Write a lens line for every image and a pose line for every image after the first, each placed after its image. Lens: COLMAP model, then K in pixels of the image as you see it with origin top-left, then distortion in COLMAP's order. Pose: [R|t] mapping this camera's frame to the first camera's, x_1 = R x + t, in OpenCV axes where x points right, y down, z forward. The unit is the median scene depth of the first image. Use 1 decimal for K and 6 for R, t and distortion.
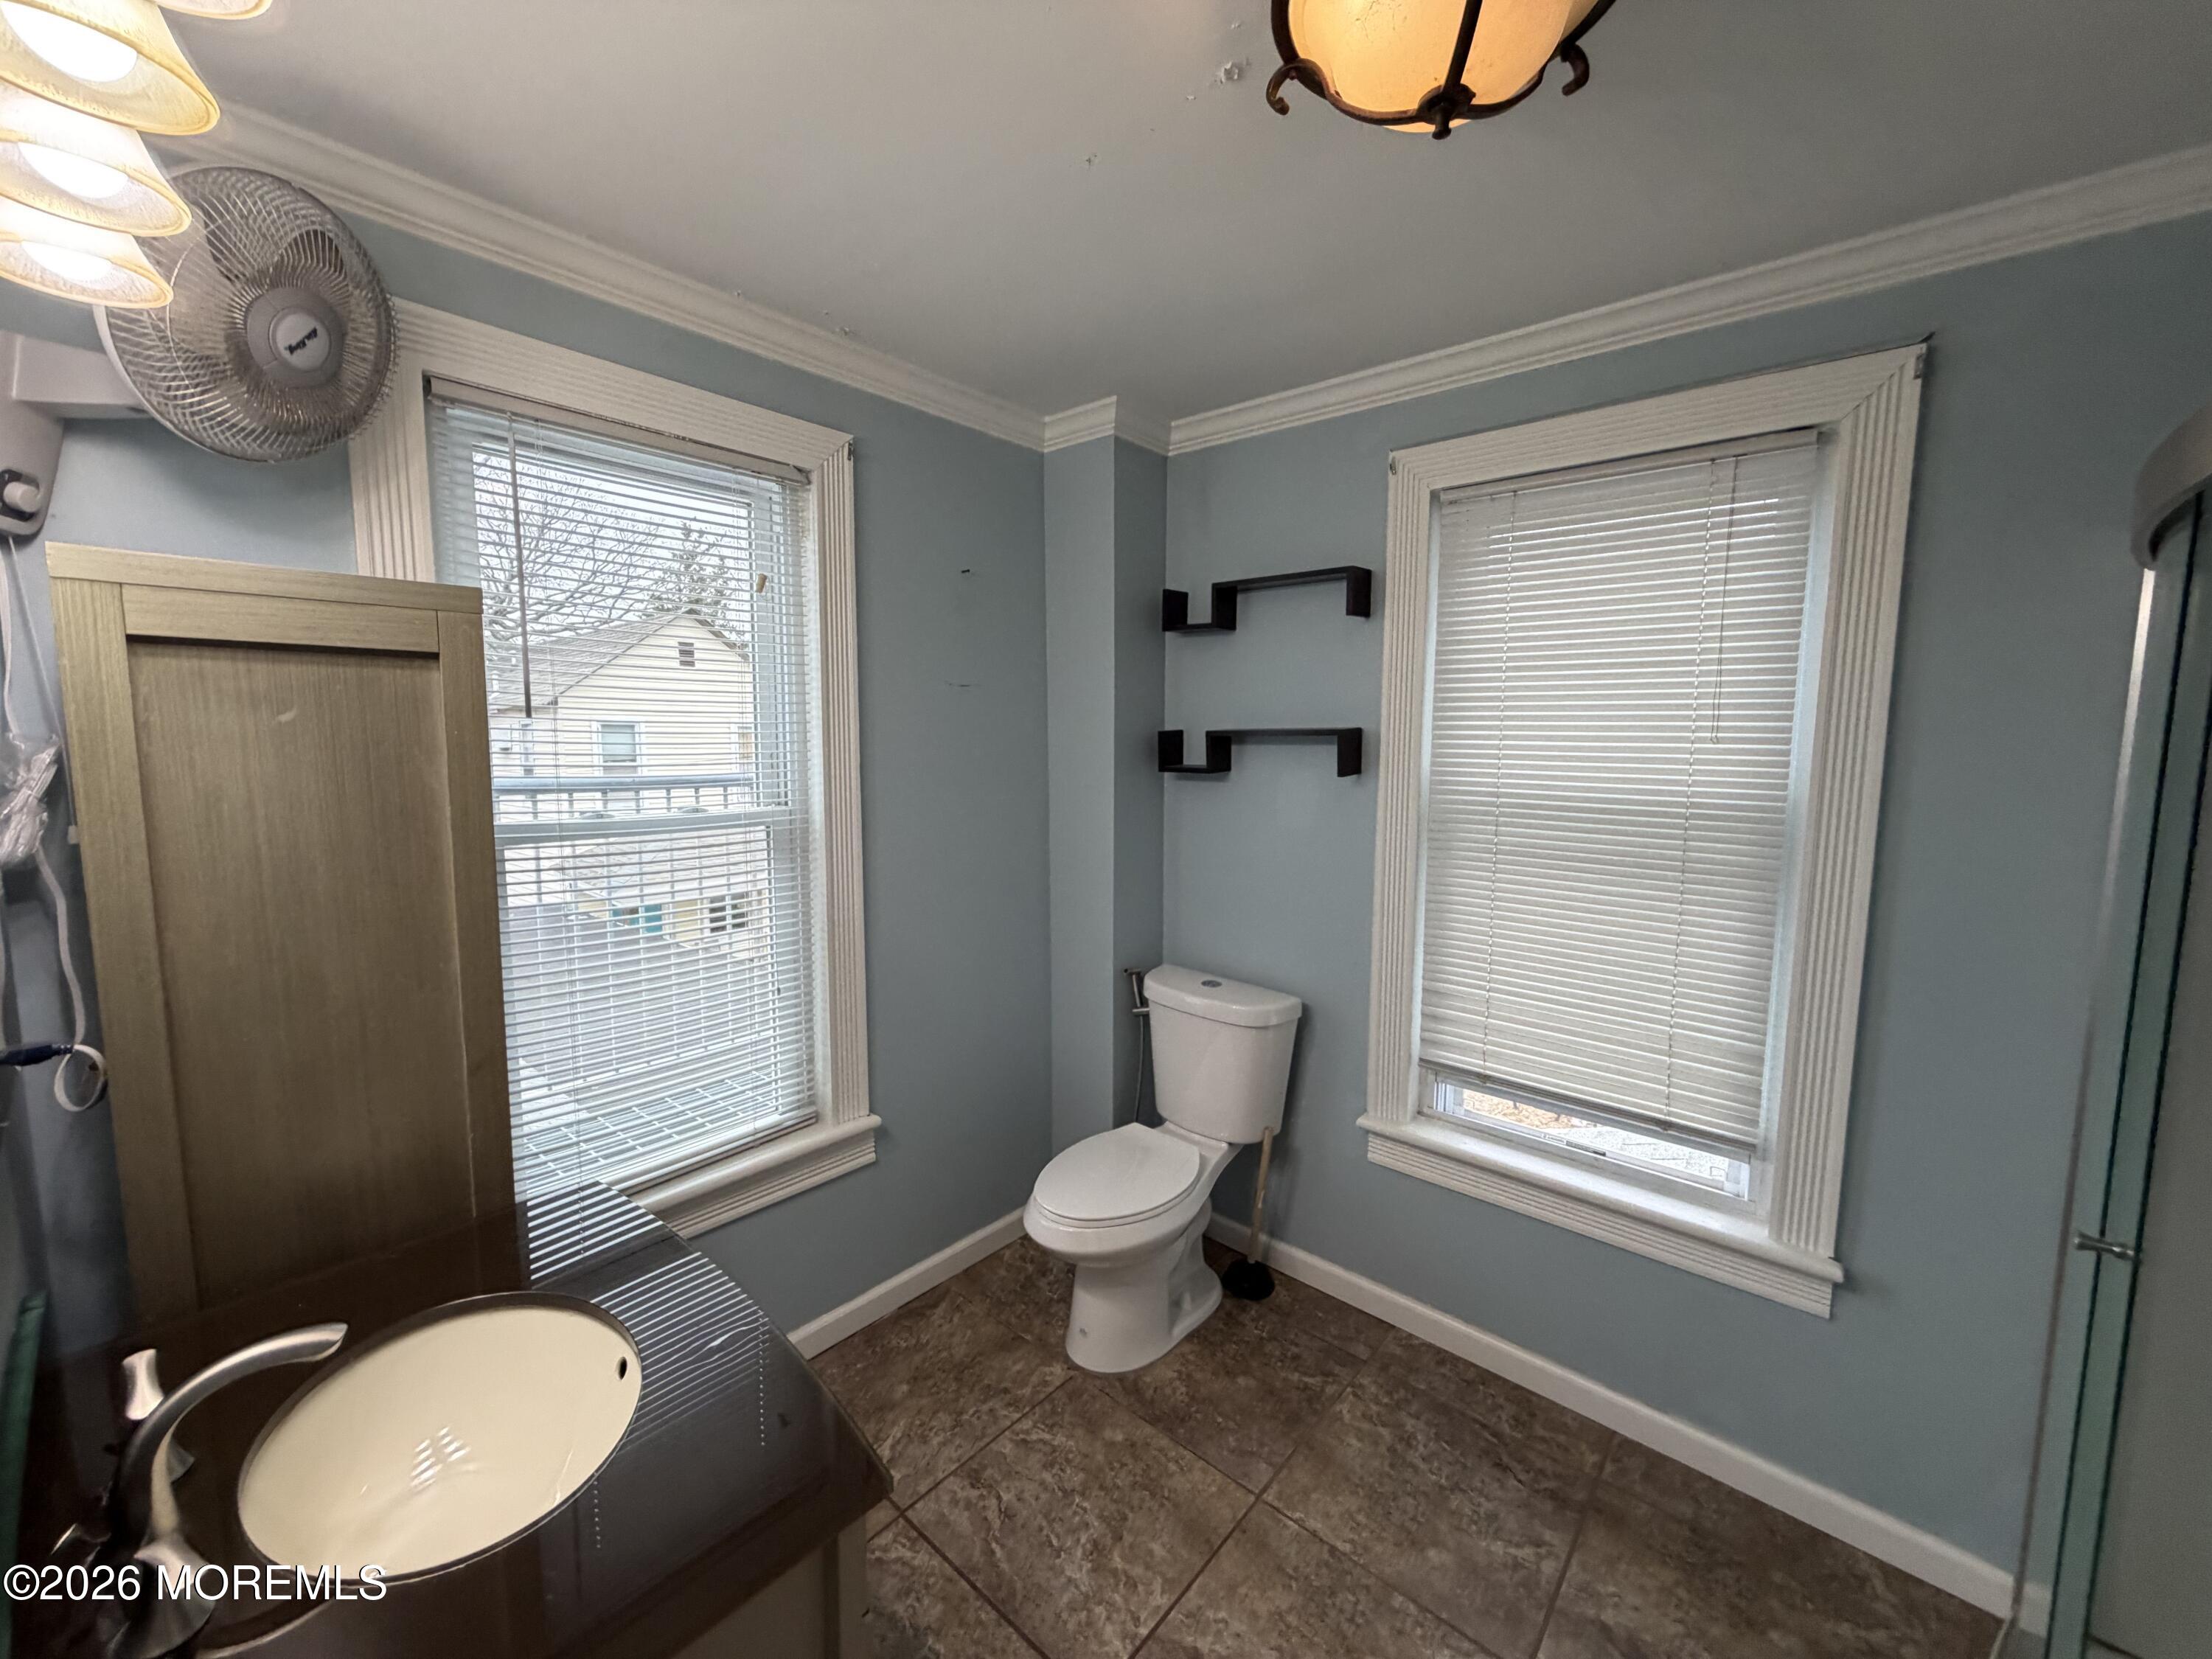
lens RADIAL K [[880.2, 0, 1098.9], [0, 880.2, 827.0], [0, 0, 1]] dist [0.002106, 0.000145]
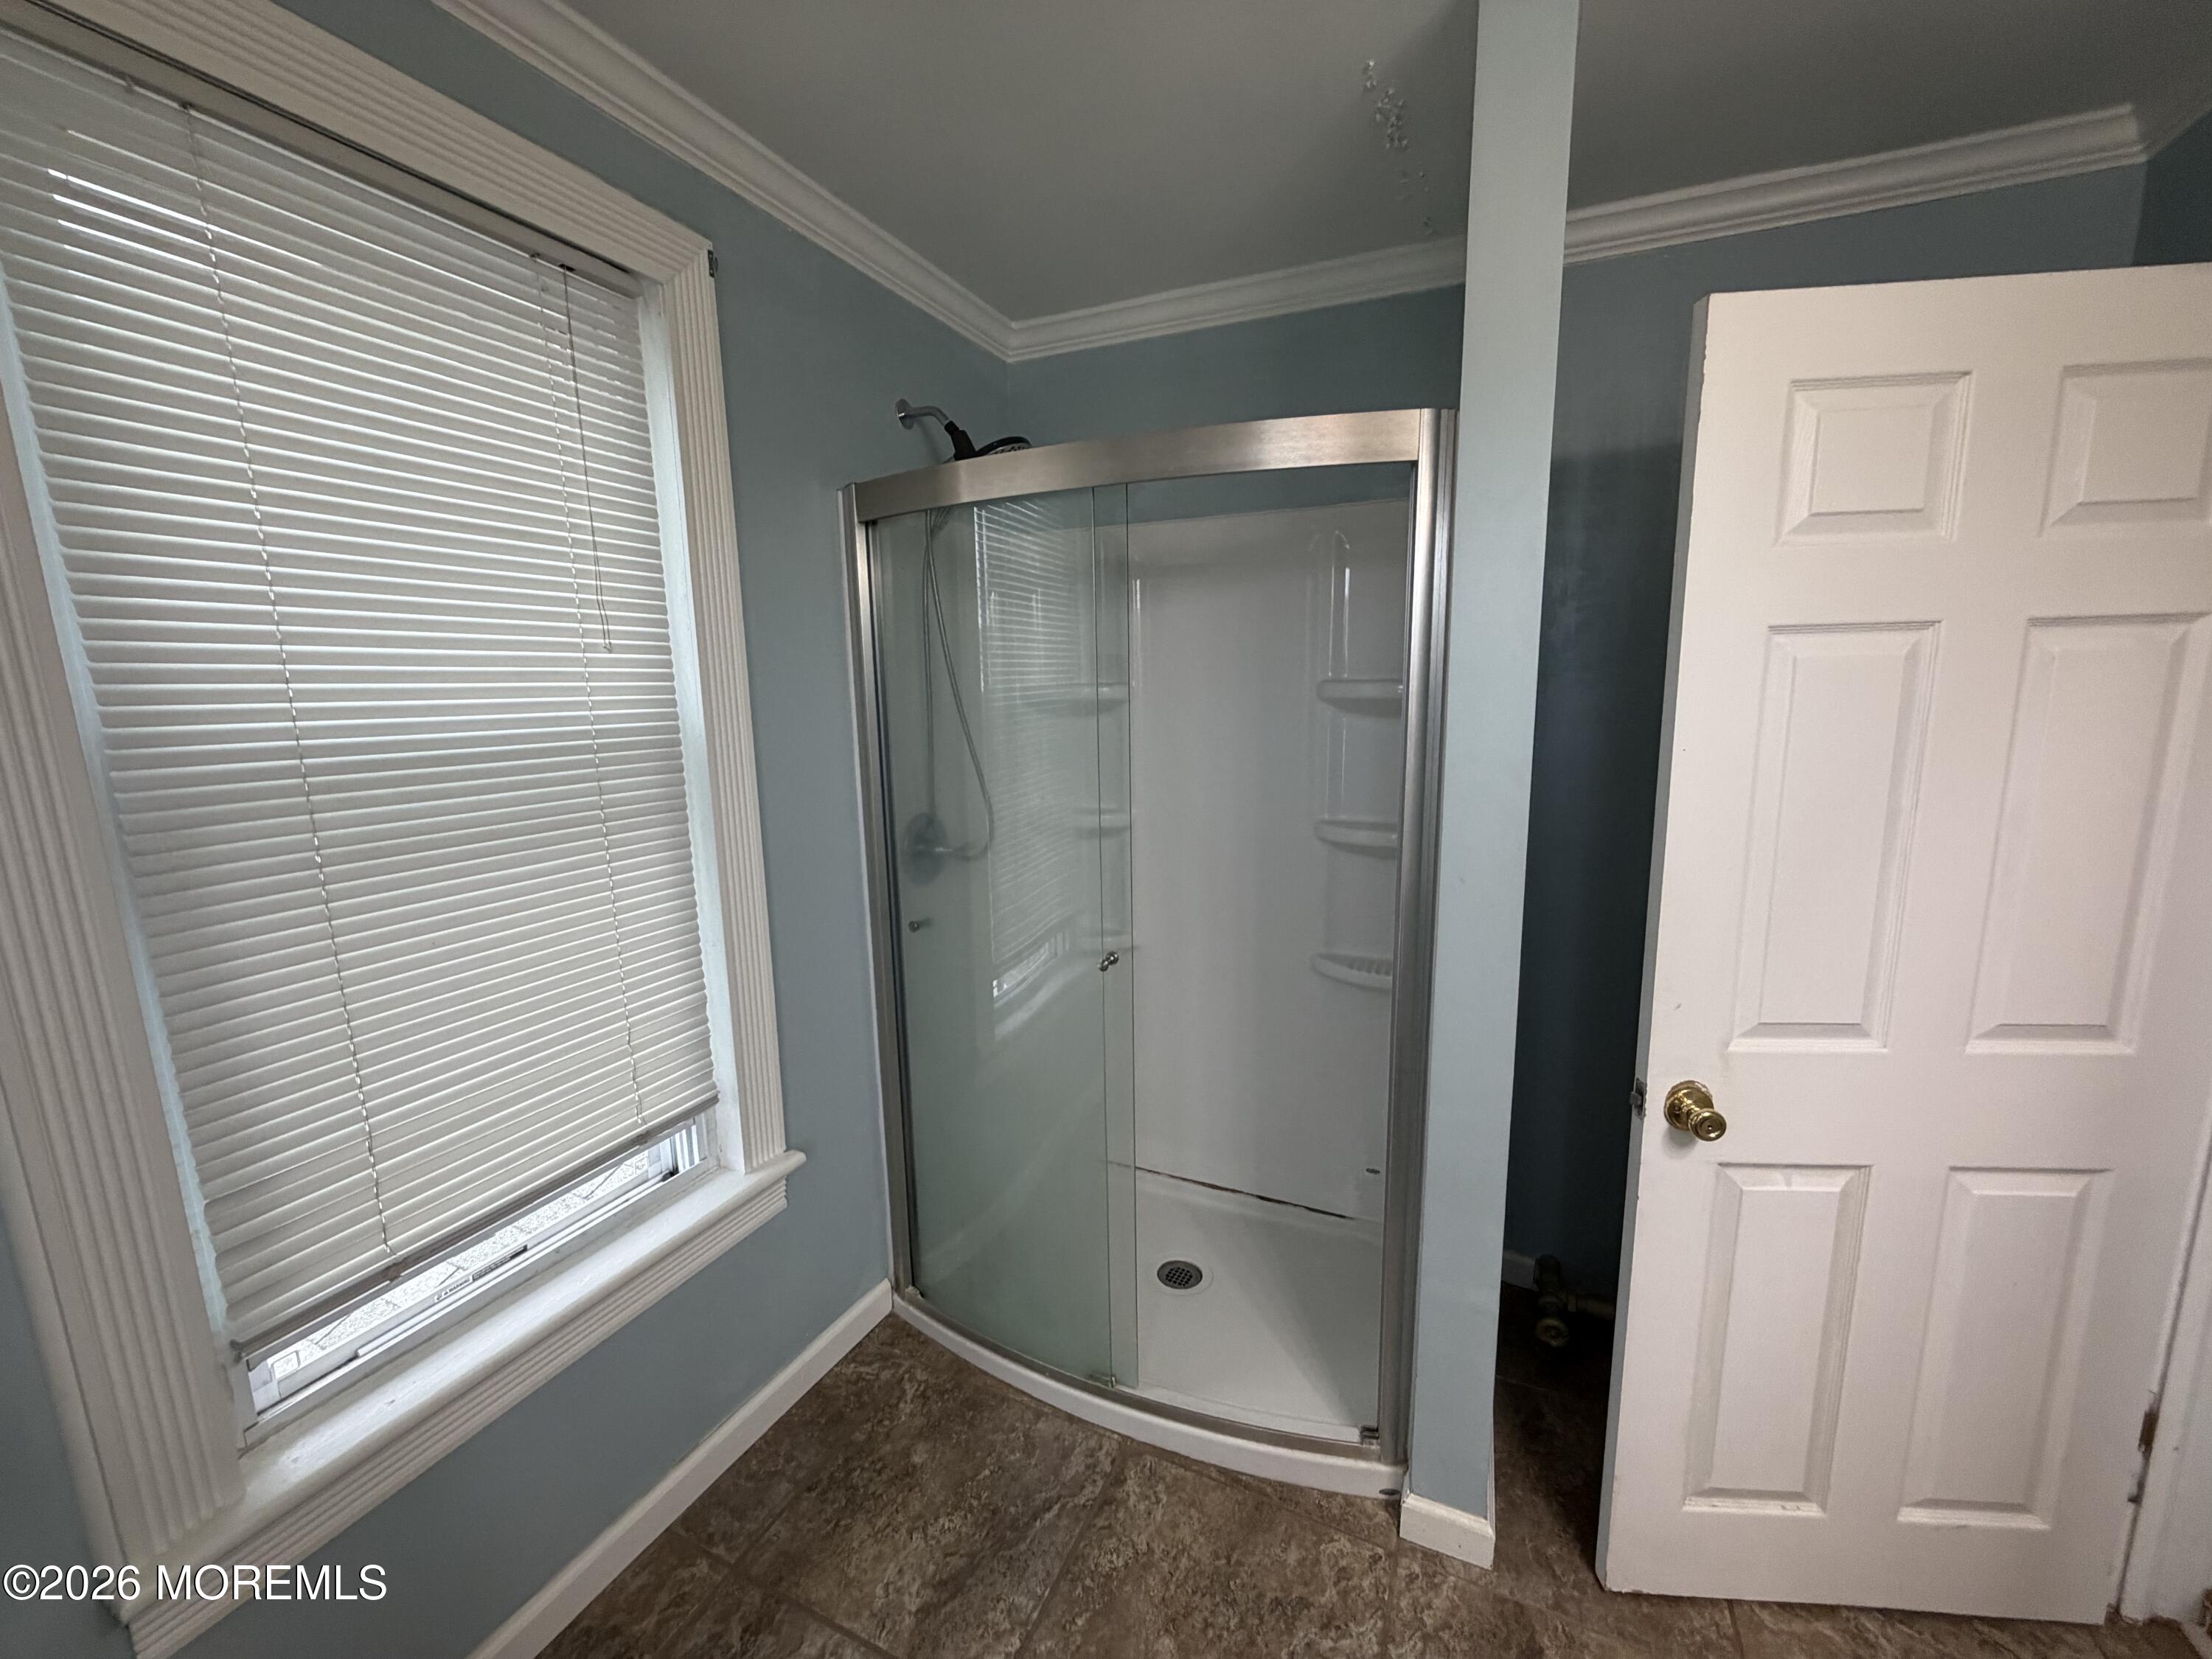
lens RADIAL K [[880.2, 0, 1098.9], [0, 880.2, 827.0], [0, 0, 1]] dist [0.002106, 0.000145]
pose [[-0.285702, -0.160933, 0.944709, -0.102470], [0.117831, 0.972419, 0.201289, -0.026332], [-0.951047, 0.168825, -0.258859, 0.429045]]
